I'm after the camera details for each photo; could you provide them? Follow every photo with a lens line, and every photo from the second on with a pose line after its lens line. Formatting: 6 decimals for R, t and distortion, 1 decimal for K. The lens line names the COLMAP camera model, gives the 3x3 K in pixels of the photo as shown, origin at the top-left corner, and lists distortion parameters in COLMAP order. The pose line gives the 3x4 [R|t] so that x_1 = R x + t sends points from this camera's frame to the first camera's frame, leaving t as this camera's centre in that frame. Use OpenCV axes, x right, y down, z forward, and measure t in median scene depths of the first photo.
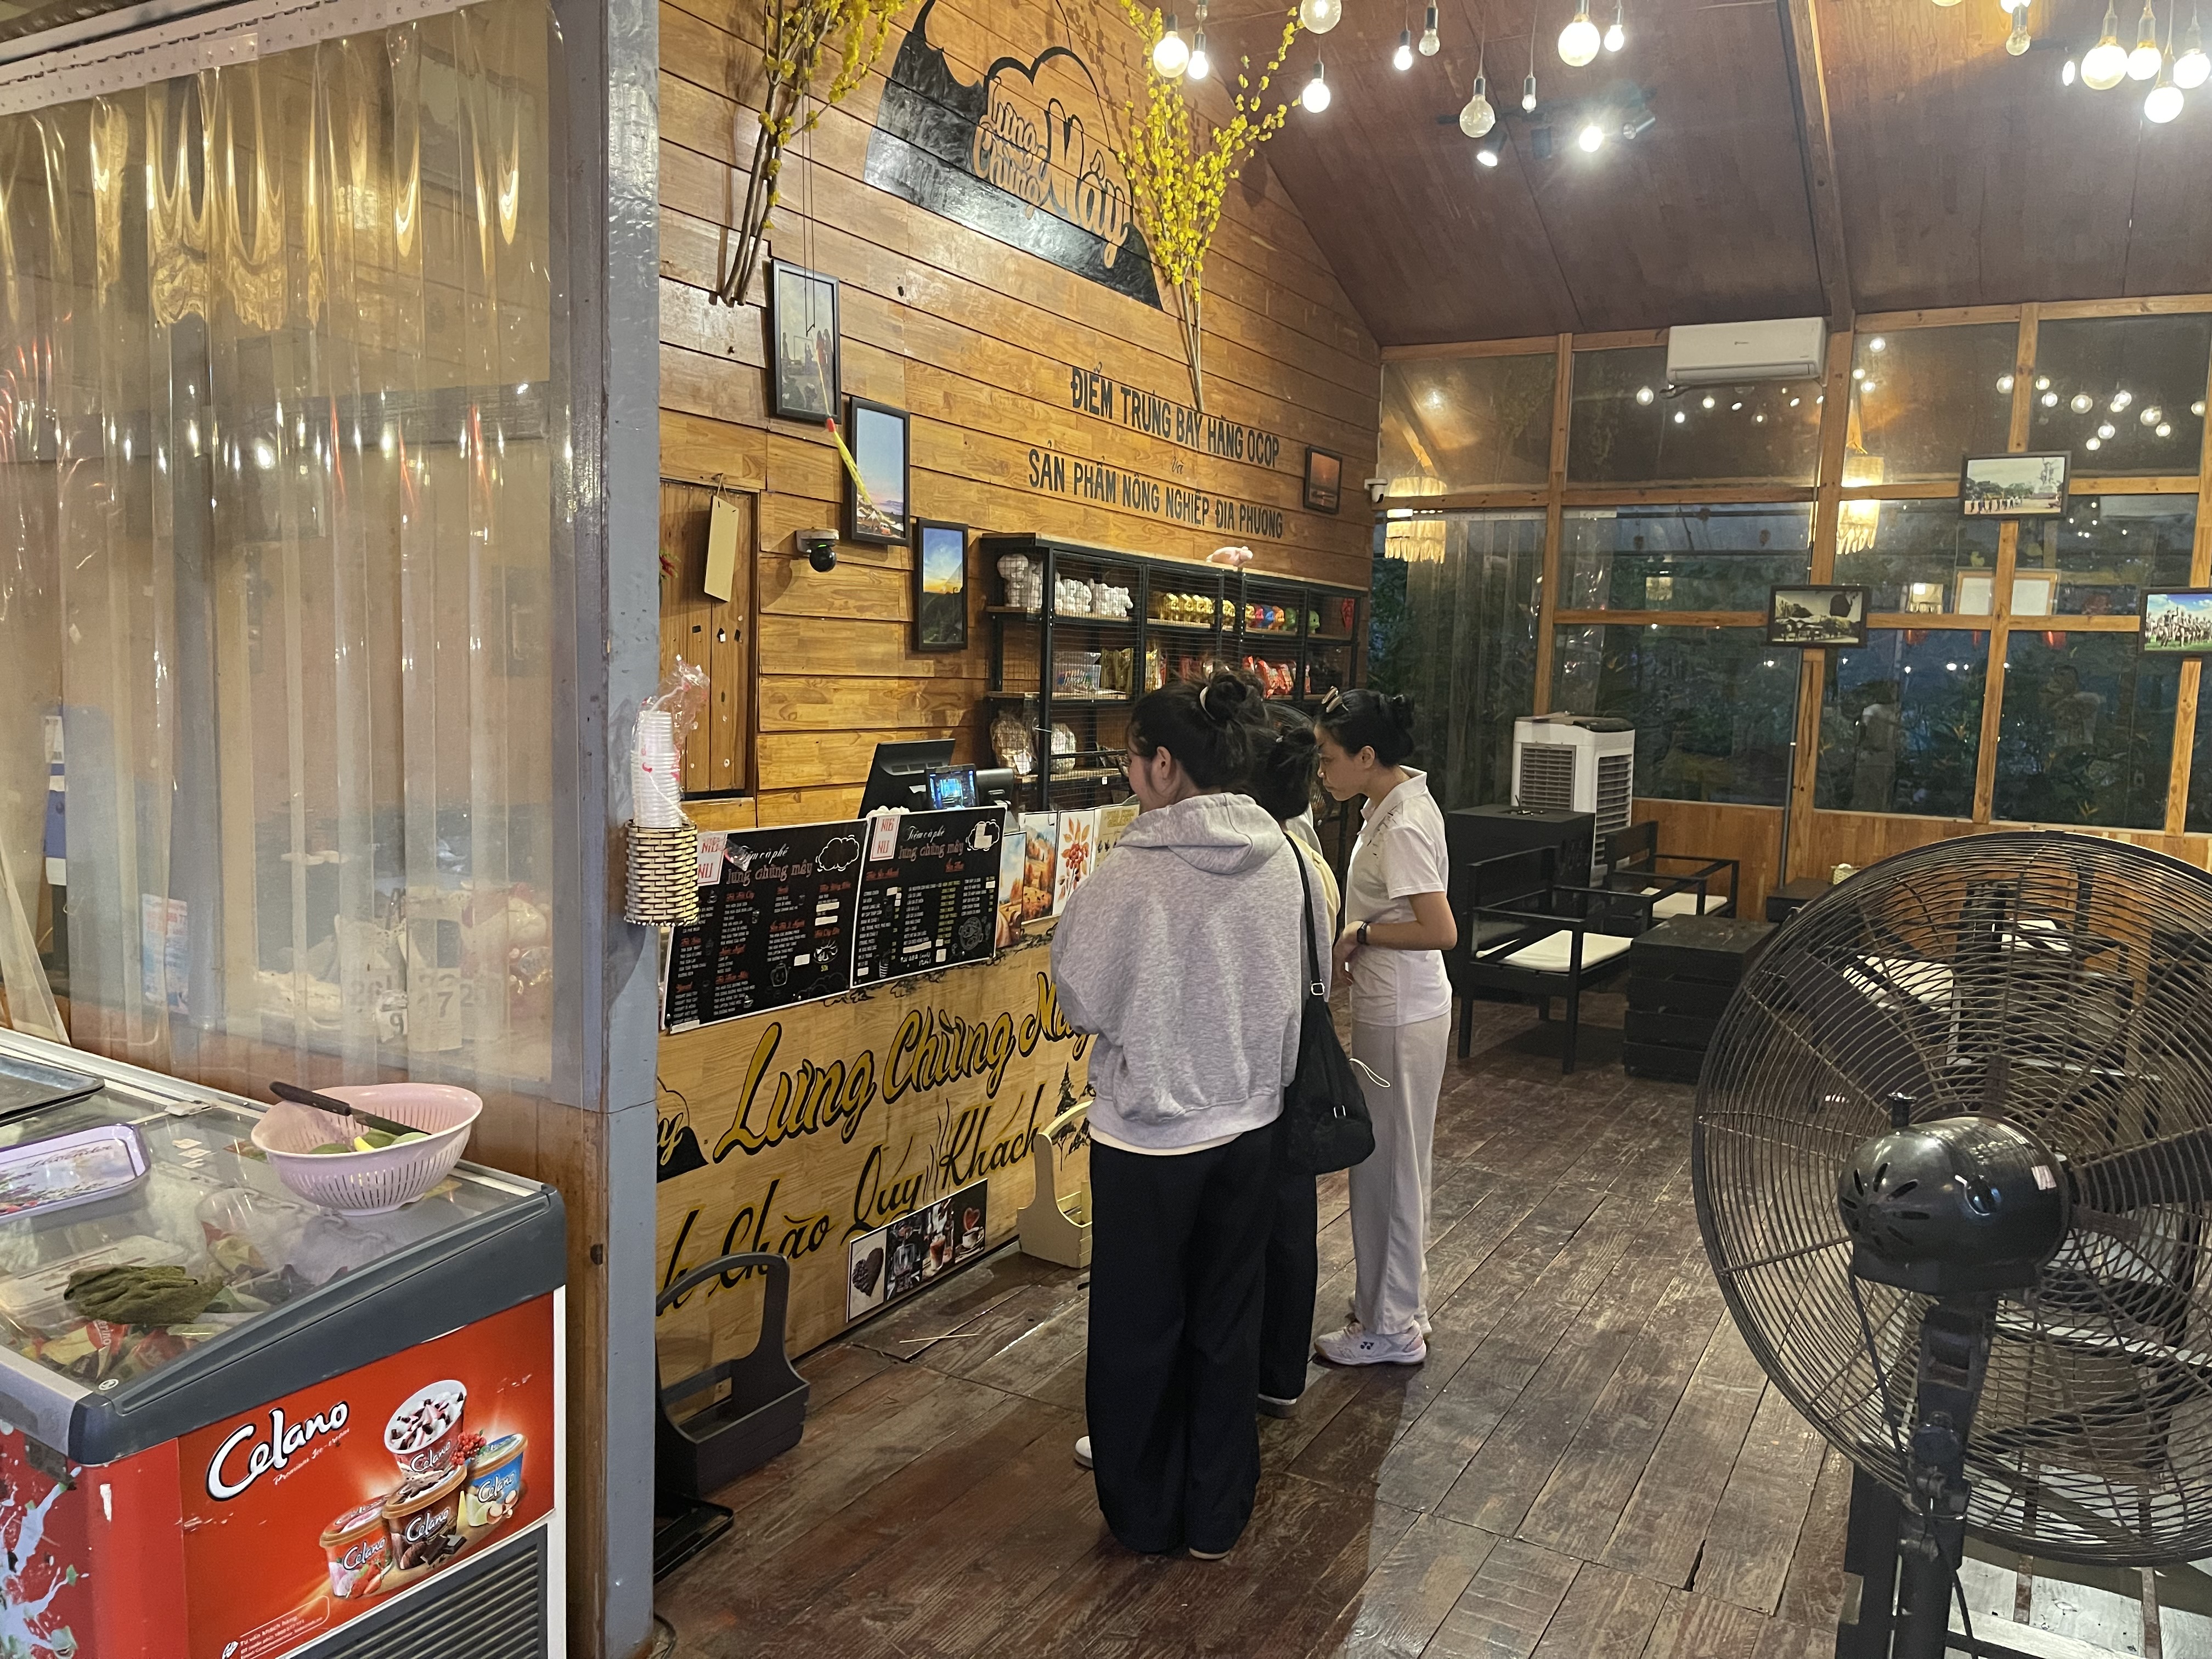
lens RADIAL K [[1669.7, 0, 1096.2], [0, 1669.7, 841.6], [0, 0, 1]] dist [0.065130, -0.079340]
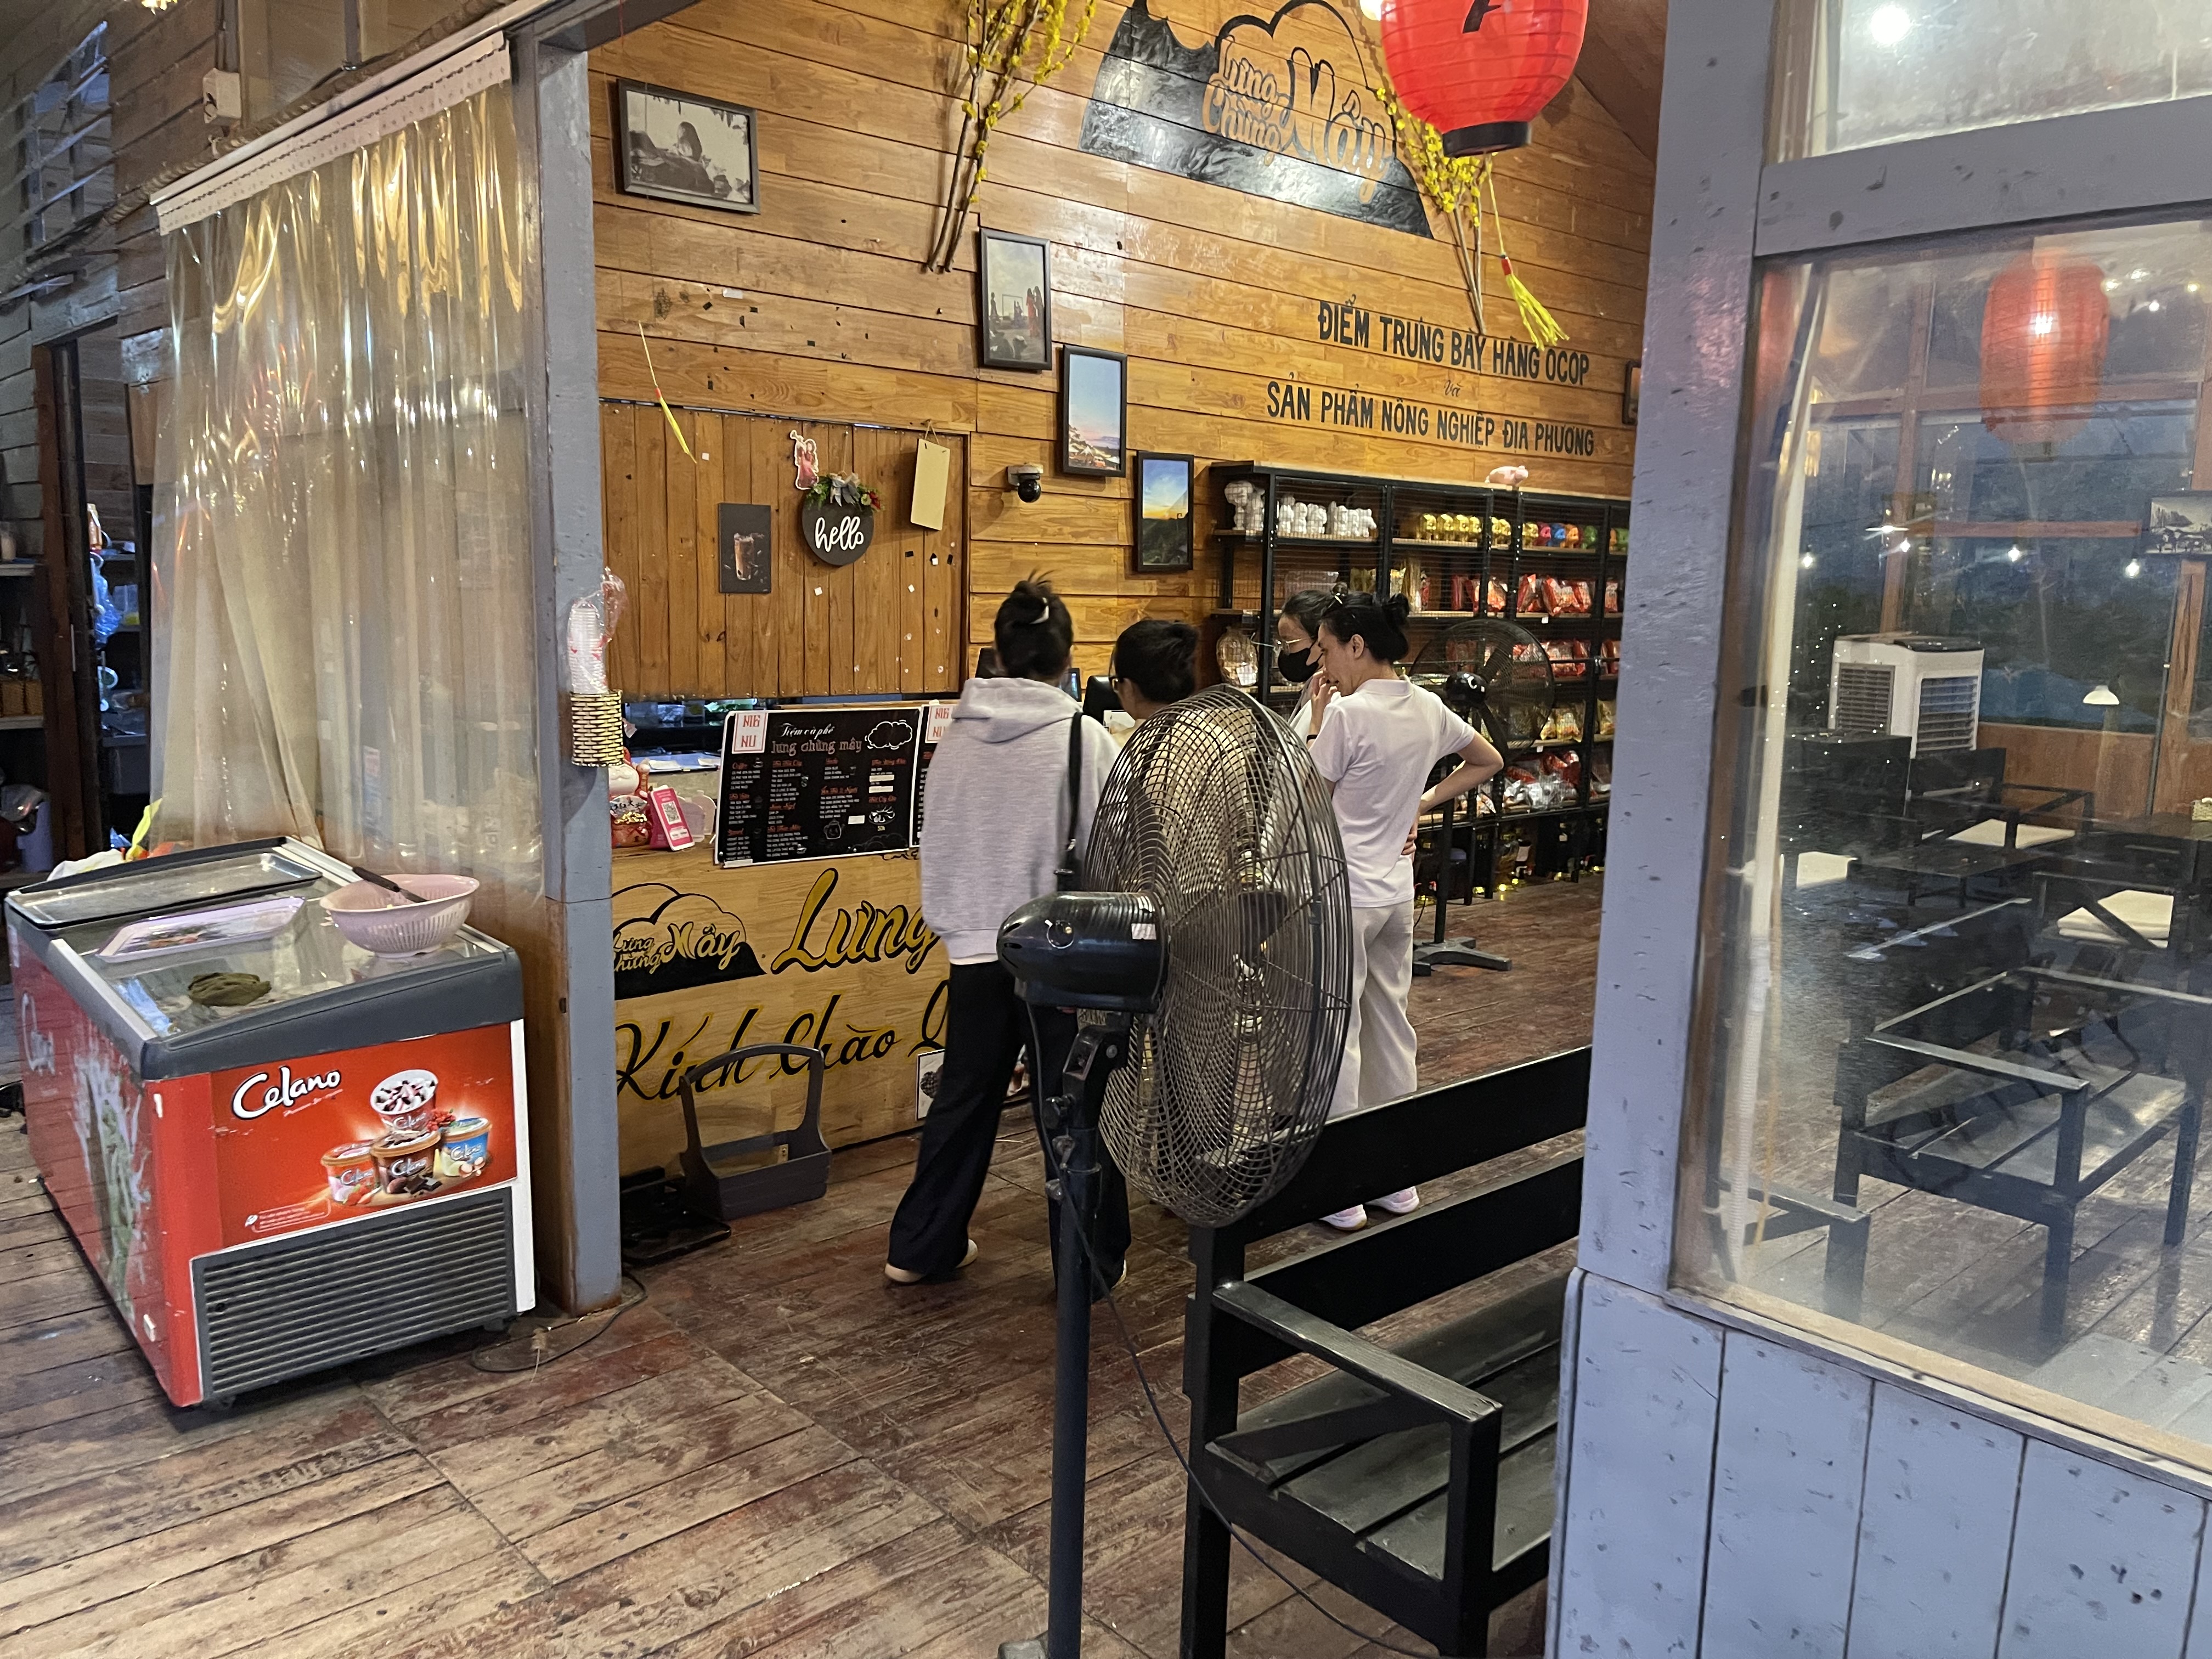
lens RADIAL K [[1669.7, 0, 1126.3], [0, 1669.7, 840.6], [0, 0, 1]] dist [0.065130, -0.079340]
pose [[0.953330, 0.038445, -0.299473, 0.231875], [-0.026109, 0.998642, 0.045088, 0.015182], [0.300800, -0.035165, 0.953039, -0.071894]]
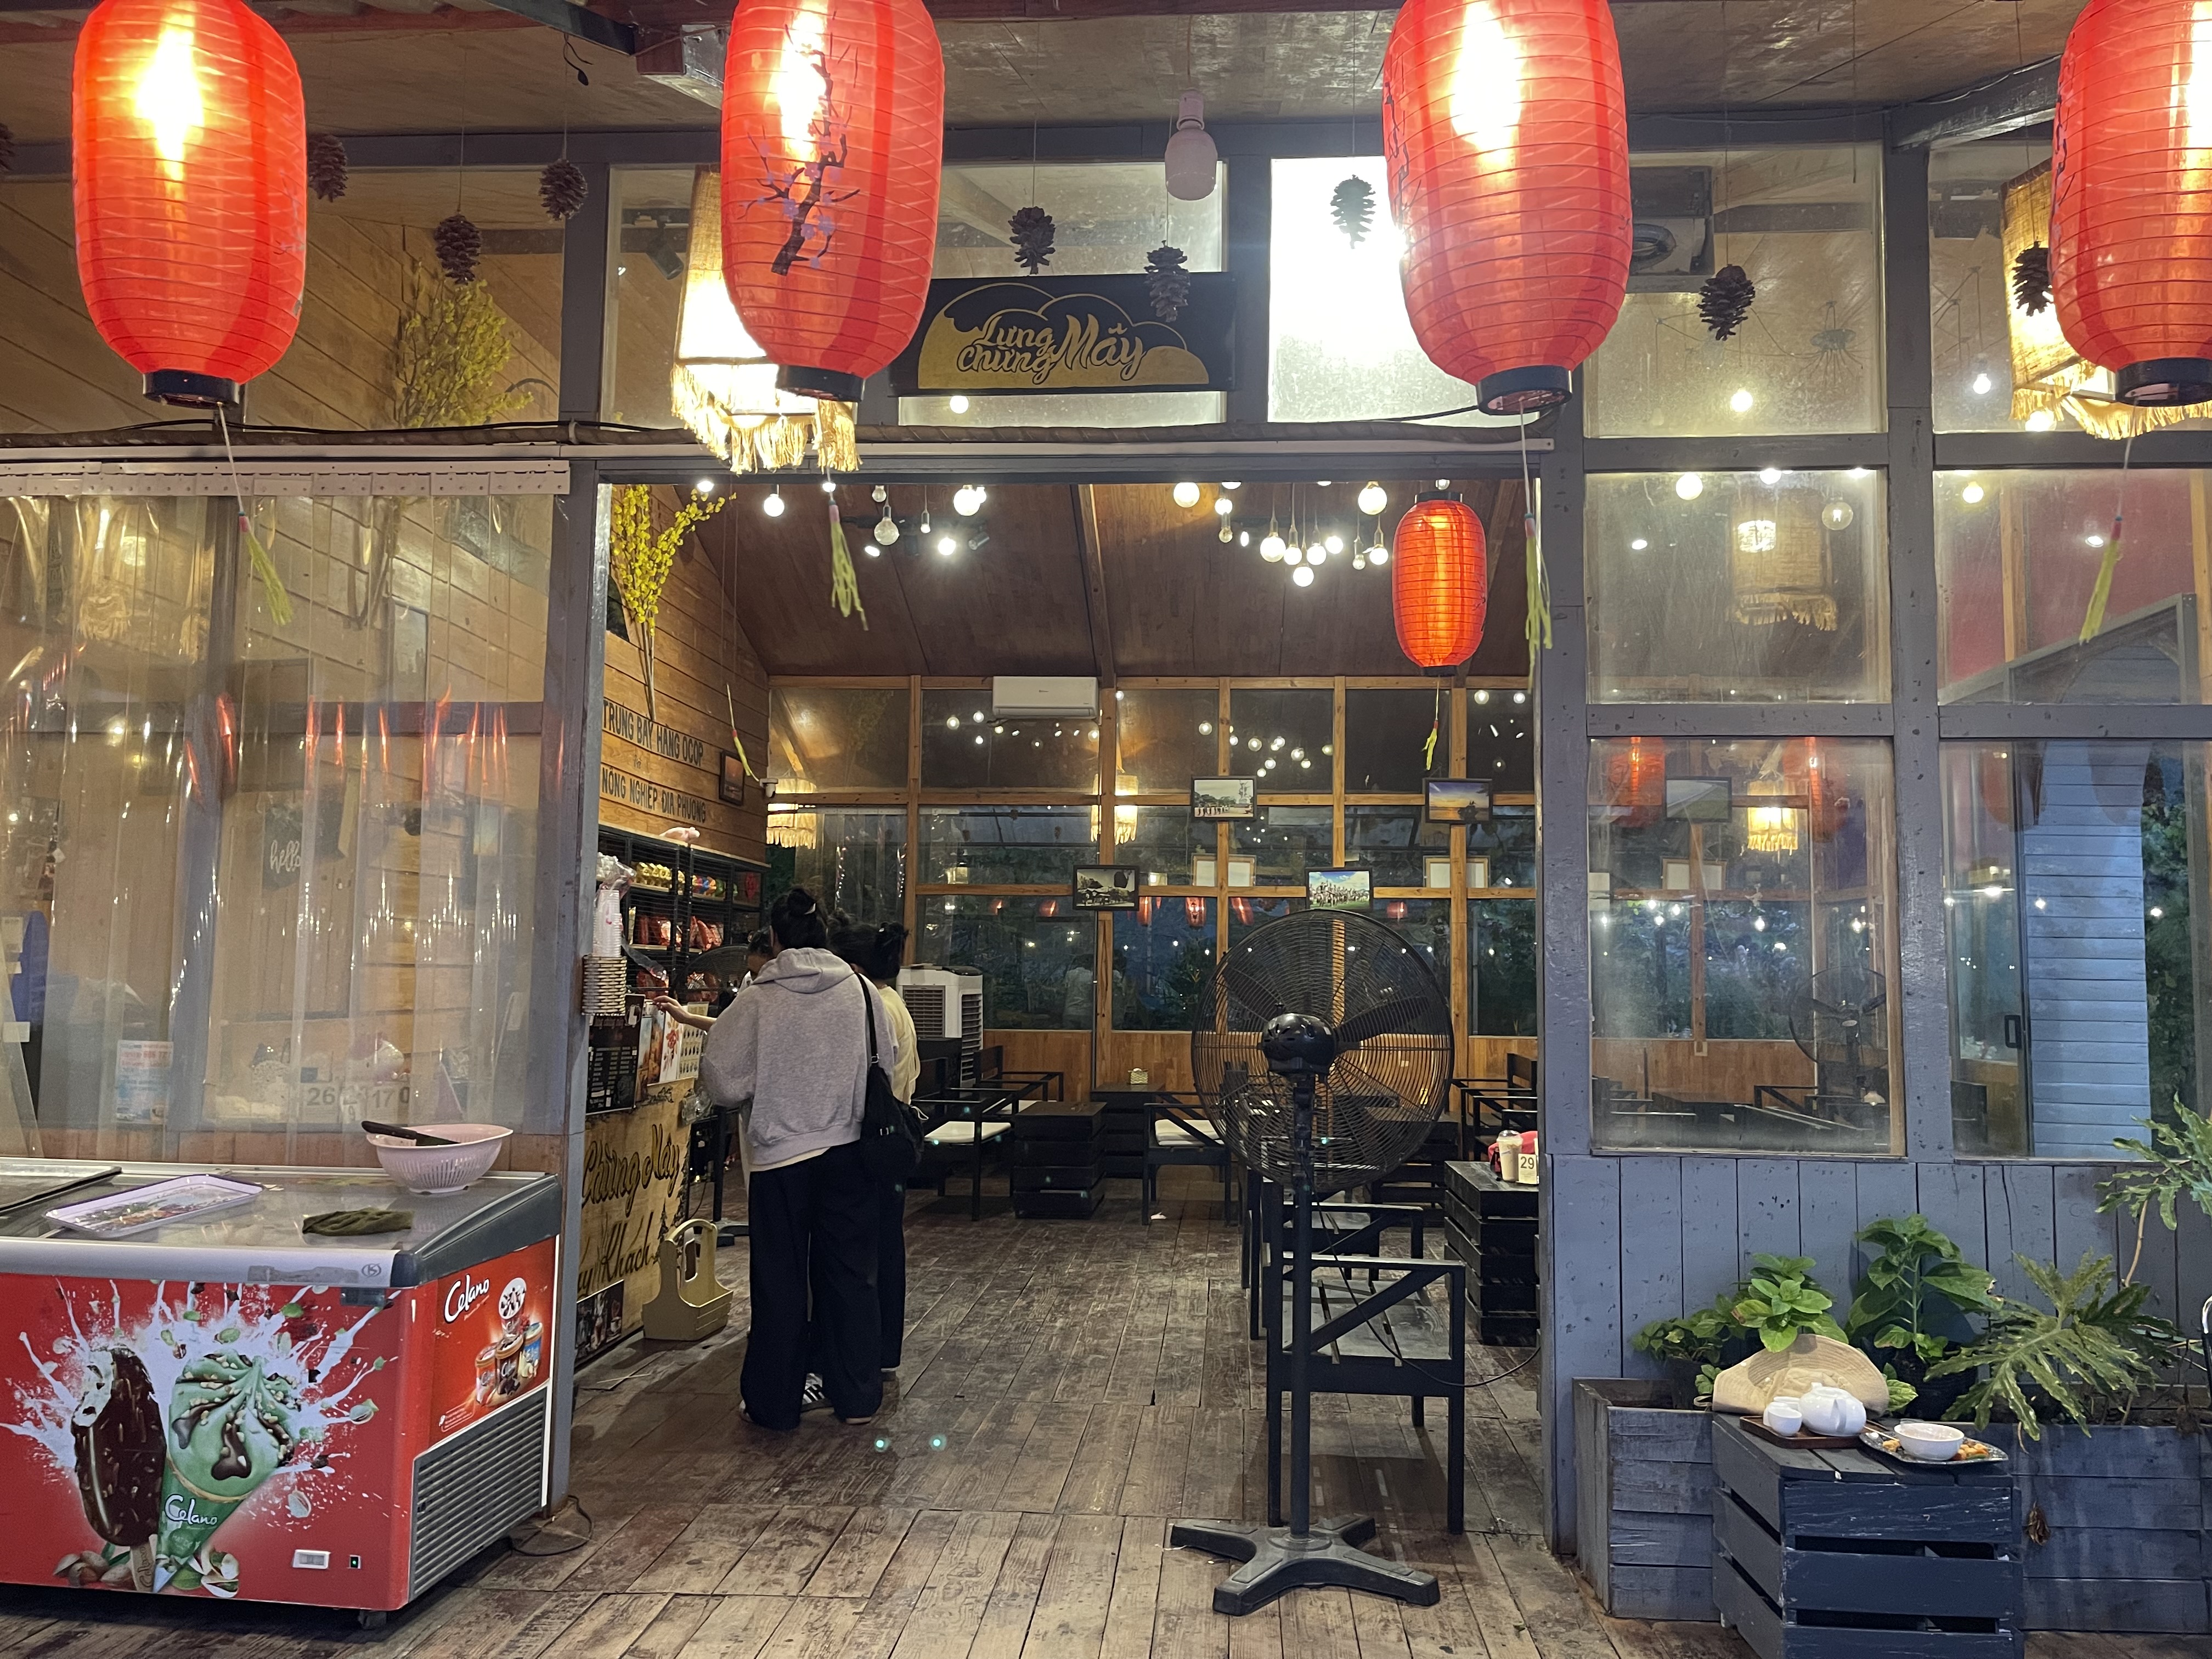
lens RADIAL K [[1669.7, 0, 1135.6], [0, 1669.7, 831.1], [0, 0, 1]] dist [0.065130, -0.079340]
pose [[0.897270, 0.015557, 0.441208, -0.217555], [0.066533, 0.983200, -0.169975, 0.077507], [-0.436440, 0.181868, 0.881161, -0.309162]]
